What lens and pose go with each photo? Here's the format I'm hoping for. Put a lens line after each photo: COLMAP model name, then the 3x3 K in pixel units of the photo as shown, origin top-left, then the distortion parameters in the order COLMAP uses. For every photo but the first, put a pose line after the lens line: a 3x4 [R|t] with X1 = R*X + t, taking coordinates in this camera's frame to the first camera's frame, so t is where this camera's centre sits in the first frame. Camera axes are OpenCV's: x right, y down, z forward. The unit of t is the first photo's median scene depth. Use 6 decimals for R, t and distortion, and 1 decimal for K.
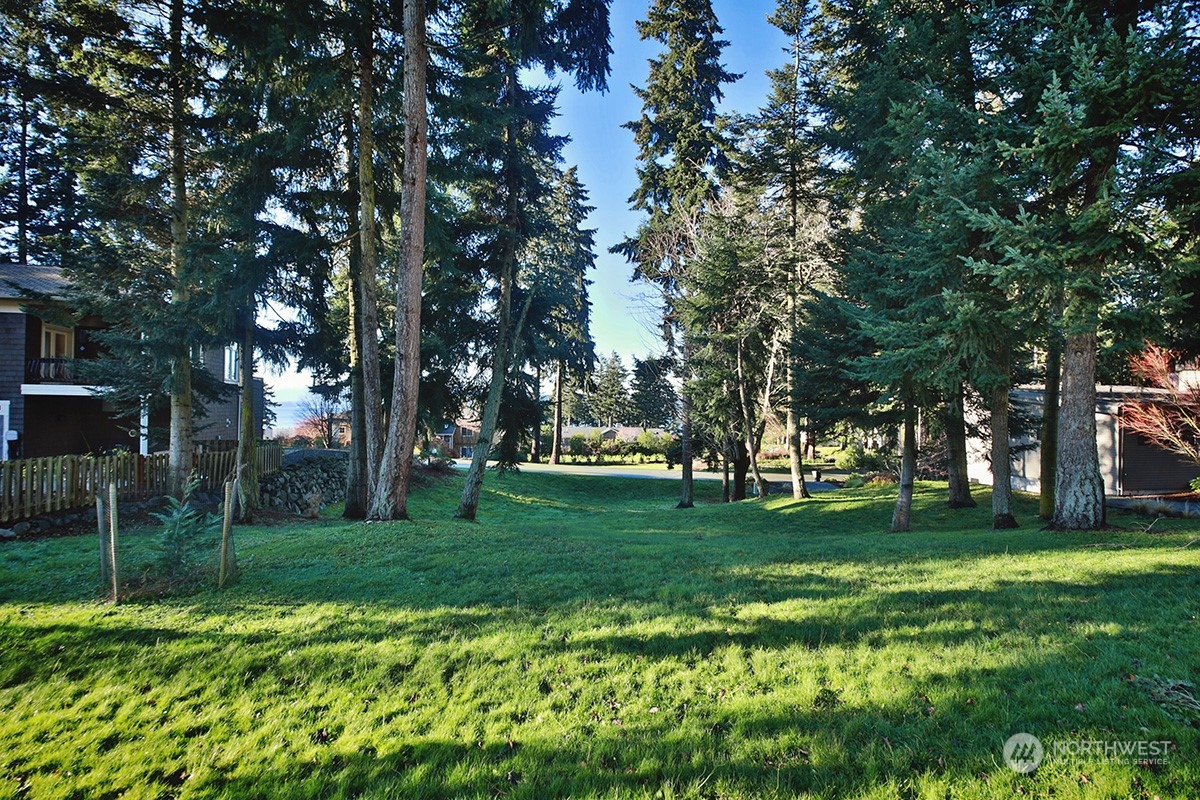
lens RADIAL K [[605.7, 0, 601.6], [0, 605.7, 399.5], [0, 0, 1]] dist [0.016499, -0.001109]
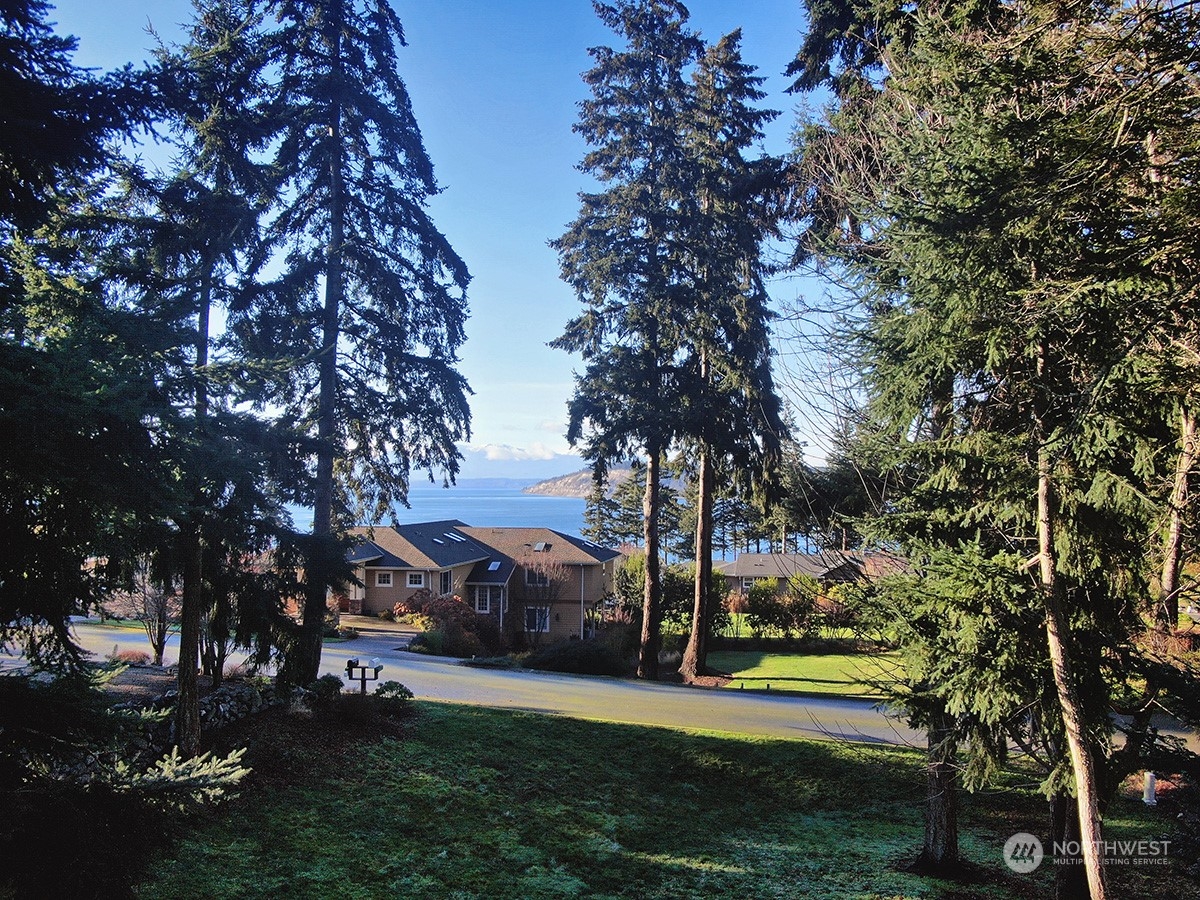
lens RADIAL K [[1069.0, 0, 603.7], [0, 1069.0, 447.6], [0, 0, 1]] dist [-0.008338, 0.008953]
pose [[0.970171, -0.011750, -0.242136, 0.087217], [0.005510, 0.999635, -0.026431, -0.054374], [0.242358, 0.024308, 0.969882, 0.266155]]
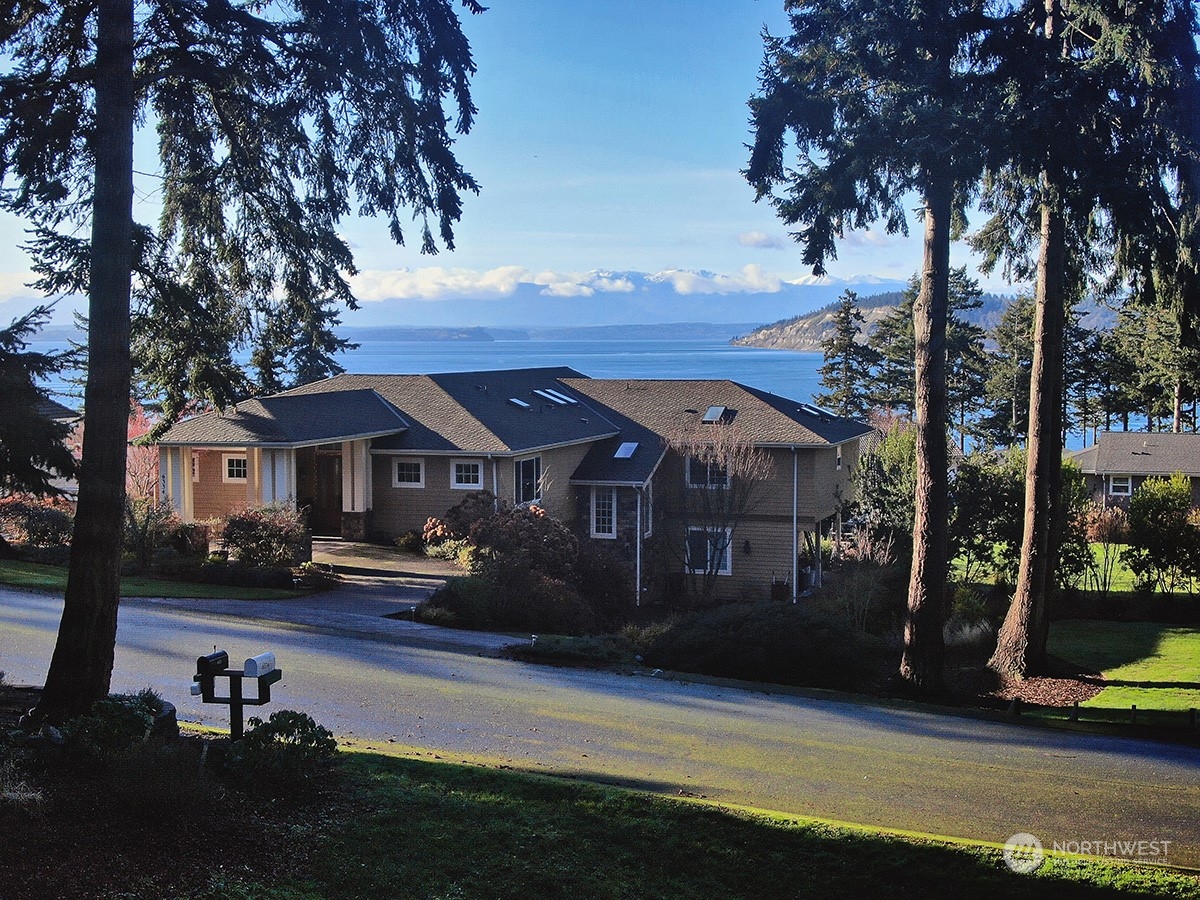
lens RADIAL K [[1661.6, 0, 595.9], [0, 1661.6, 452.7], [0, 0, 1]] dist [0.146122, 0.000000]
pose [[0.920416, 0.017652, -0.390543, 0.030272], [0.014263, 0.996799, 0.078670, -0.022756], [0.390681, -0.077979, 0.917217, 0.563228]]
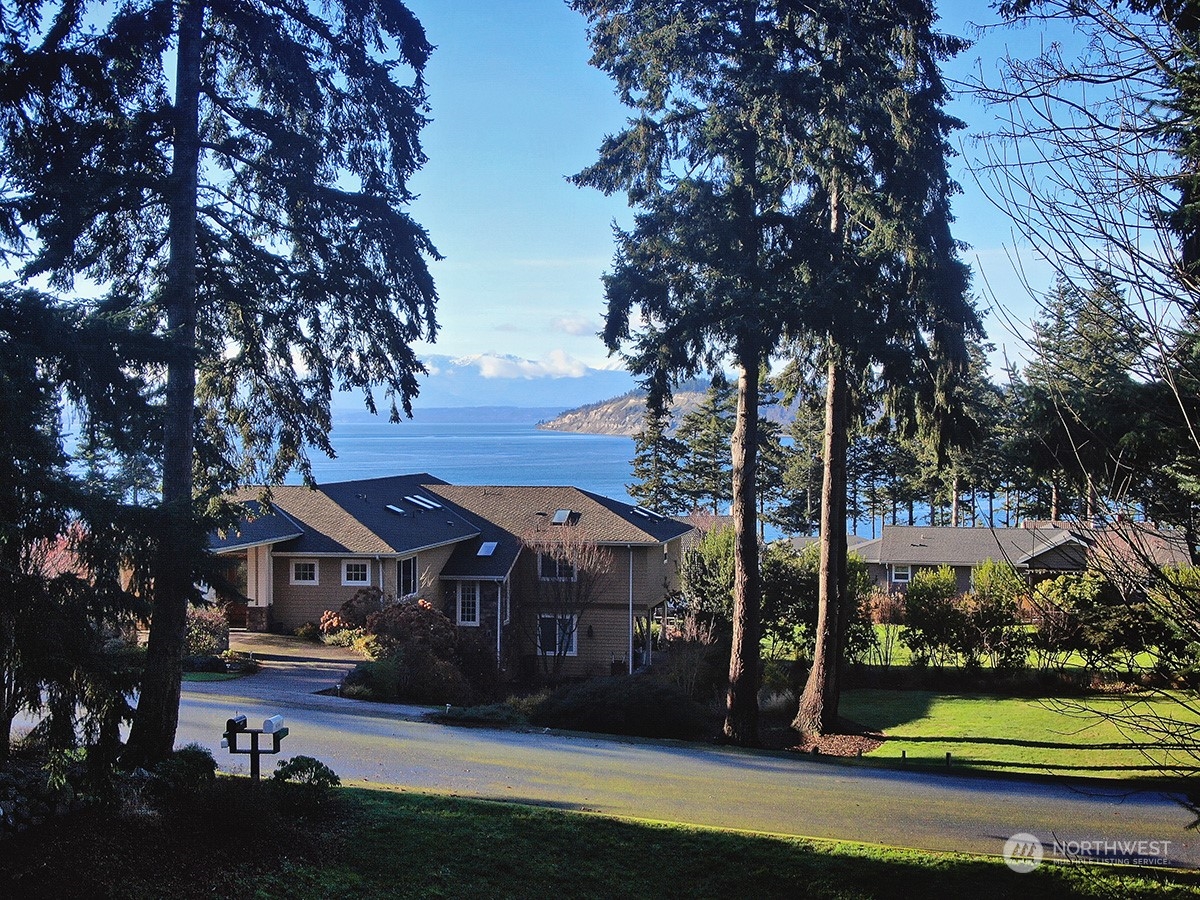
lens RADIAL K [[1661.6, 0, 596.2], [0, 1661.6, 441.6], [0, 0, 1]] dist [0.146122, 0.000000]
pose [[0.959707, -0.003771, -0.280978, 0.064604], [0.010737, 0.999672, 0.023254, -0.053291], [0.280798, -0.025334, 0.959432, 0.348338]]
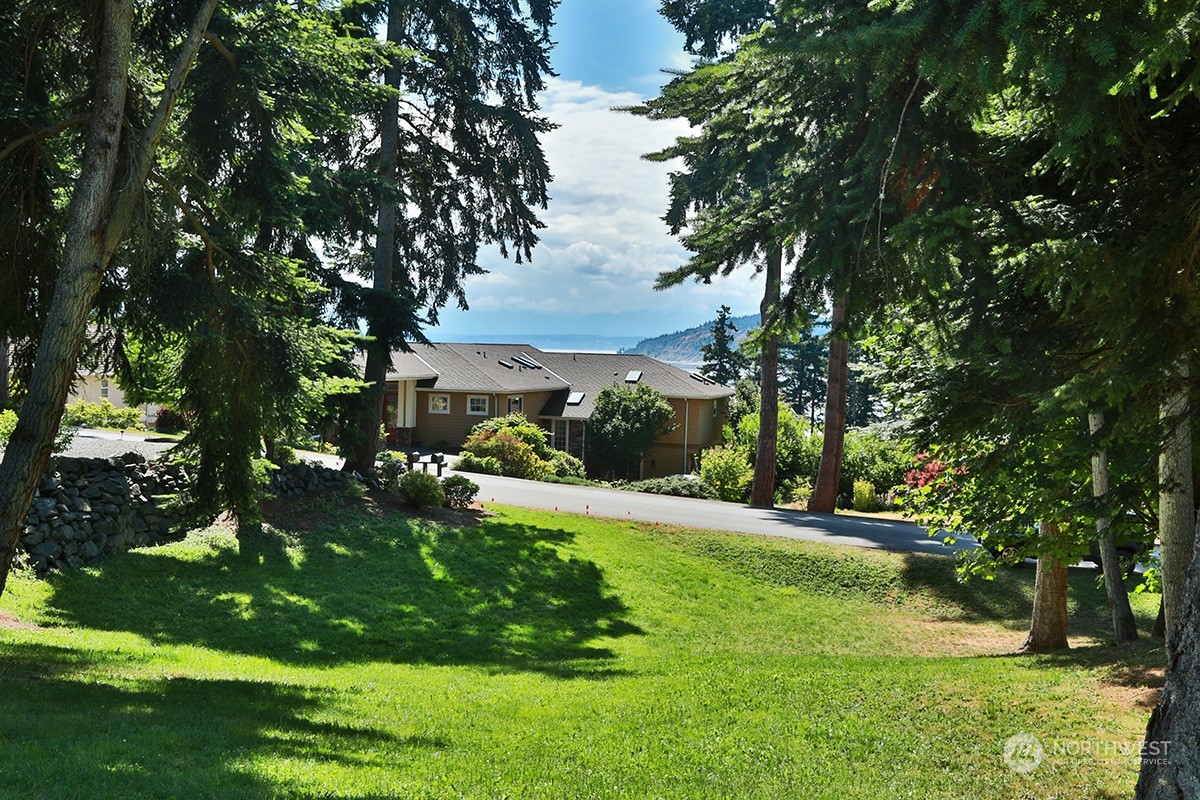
lens RADIAL K [[1517.3, 0, 596.0], [0, 1517.3, 402.5], [0, 0, 1]] dist [0.152596, 0.000000]
pose [[0.944035, 0.030713, -0.328412, 0.154819], [-0.016456, 0.998801, 0.046104, 0.000260], [0.329434, -0.038119, 0.943409, 0.088045]]
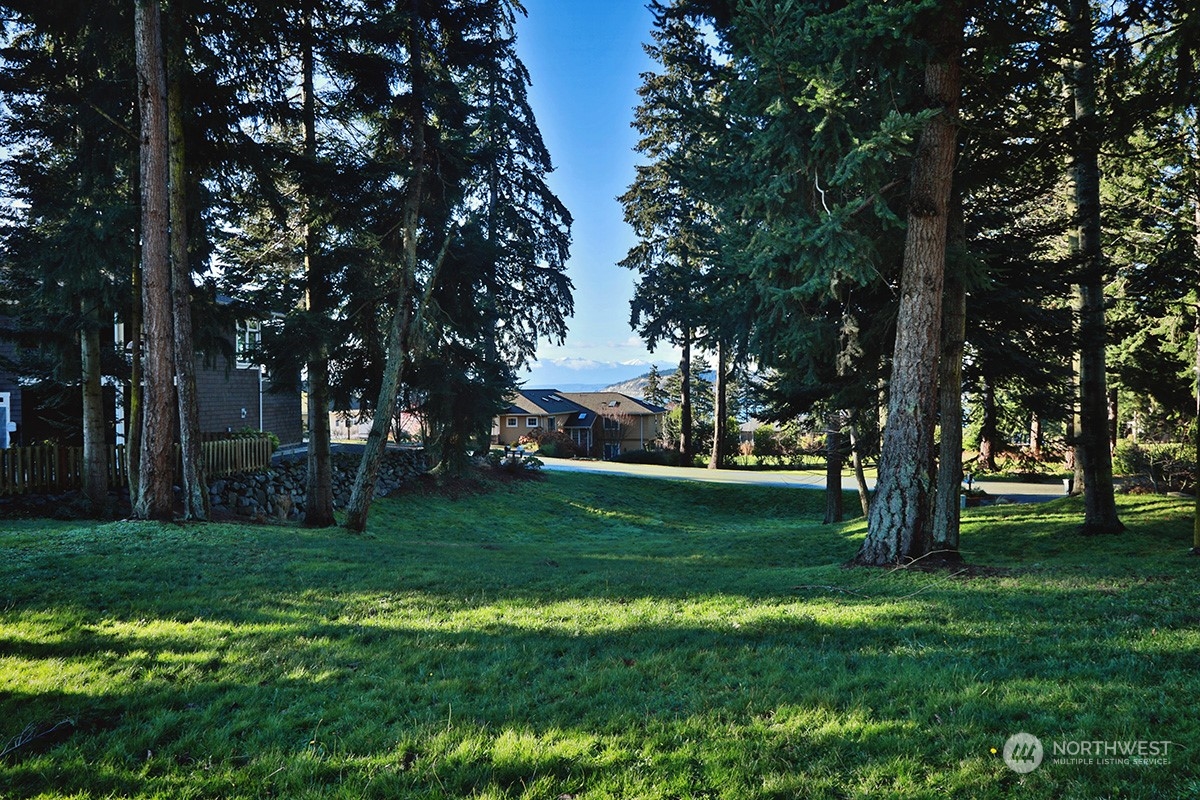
lens RADIAL K [[837.4, 0, 611.2], [0, 837.4, 398.8], [0, 0, 1]] dist [-0.117878, 0.005531]
pose [[0.955087, -0.013371, -0.296024, 0.155009], [0.020382, 0.999580, 0.020609, 0.002085], [0.295624, -0.025717, 0.954958, 0.016085]]
